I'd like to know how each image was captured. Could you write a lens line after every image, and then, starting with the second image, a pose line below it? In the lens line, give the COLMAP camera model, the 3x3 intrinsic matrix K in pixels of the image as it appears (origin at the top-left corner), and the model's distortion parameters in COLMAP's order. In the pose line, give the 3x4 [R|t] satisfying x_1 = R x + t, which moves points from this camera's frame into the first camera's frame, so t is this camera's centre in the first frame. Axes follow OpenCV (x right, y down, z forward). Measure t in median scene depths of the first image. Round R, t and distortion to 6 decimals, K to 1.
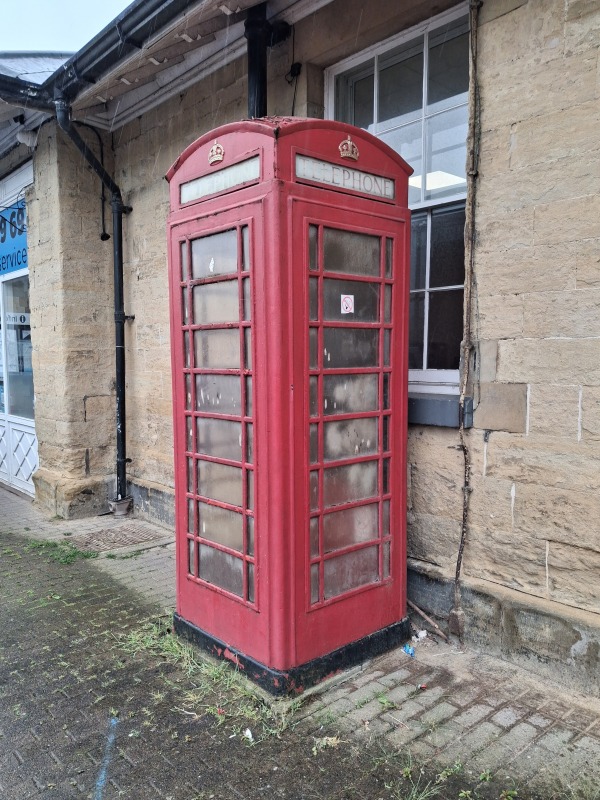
lens RADIAL K [[626.9, 0, 285.1], [0, 626.9, 412.2], [0, 0, 1]] dist [-0.012765, -0.012461]
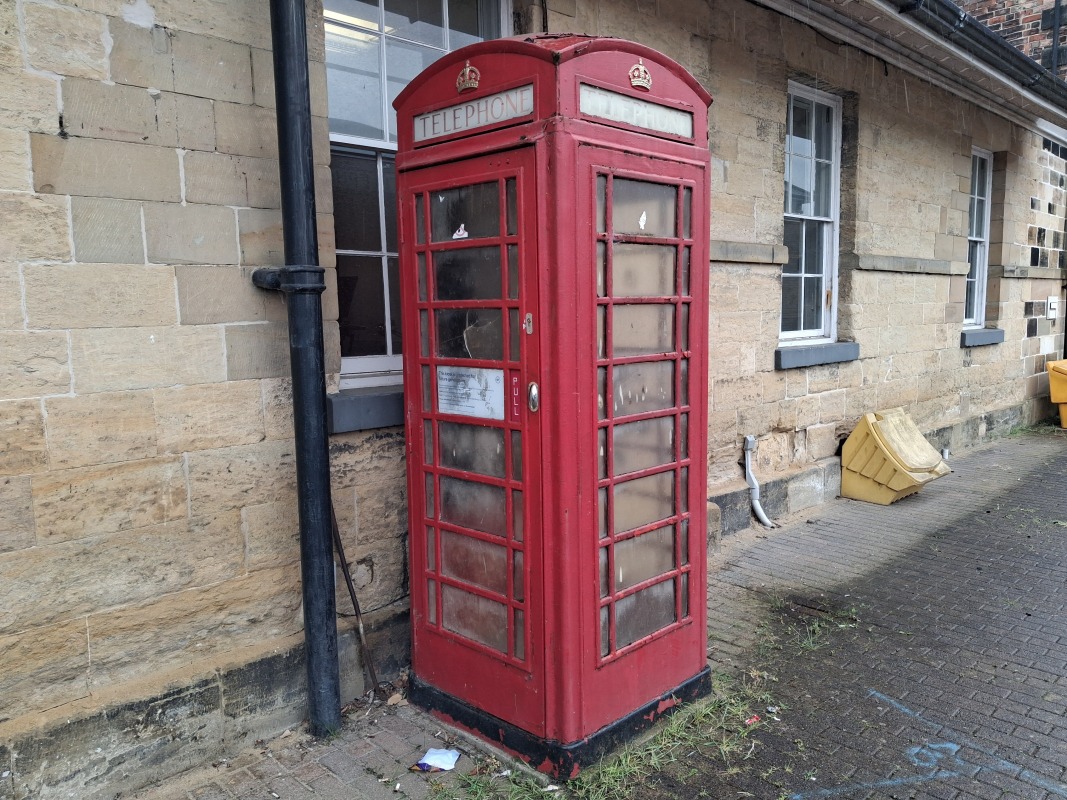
lens RADIAL K [[836.2, 0, 542.7], [0, 836.2, 396.6], [0, 0, 1]] dist [-0.012765, -0.012461]
pose [[-0.079025, -0.099870, 0.991857, -1.085659], [0.108681, 0.988175, 0.108158, -0.138740], [-0.990931, 0.116344, -0.067237, 1.155500]]
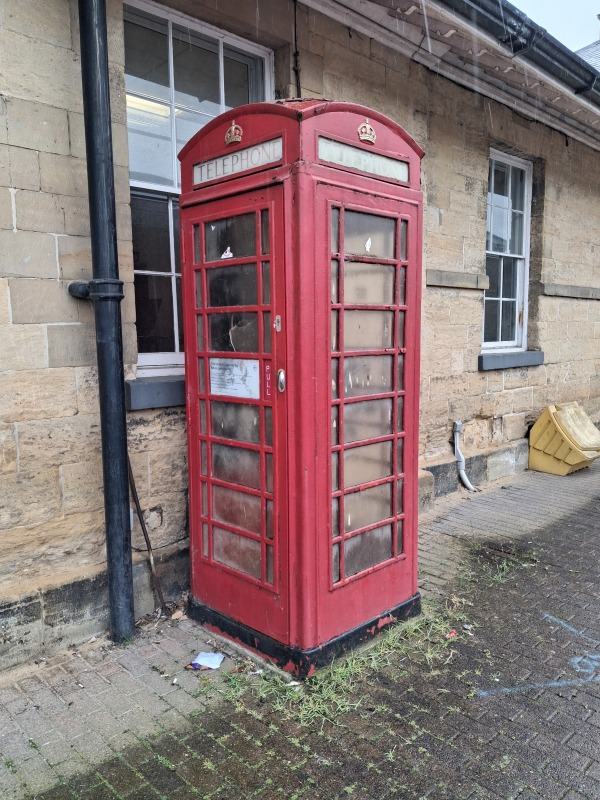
lens RADIAL K [[626.9, 0, 300.4], [0, 626.9, 402.1], [0, 0, 1]] dist [-0.012765, -0.012461]
pose [[-0.060676, -0.104885, 0.992632, -1.060032], [0.102188, 0.988586, 0.110704, -0.104831], [-0.992913, 0.108153, -0.049265, 1.123472]]
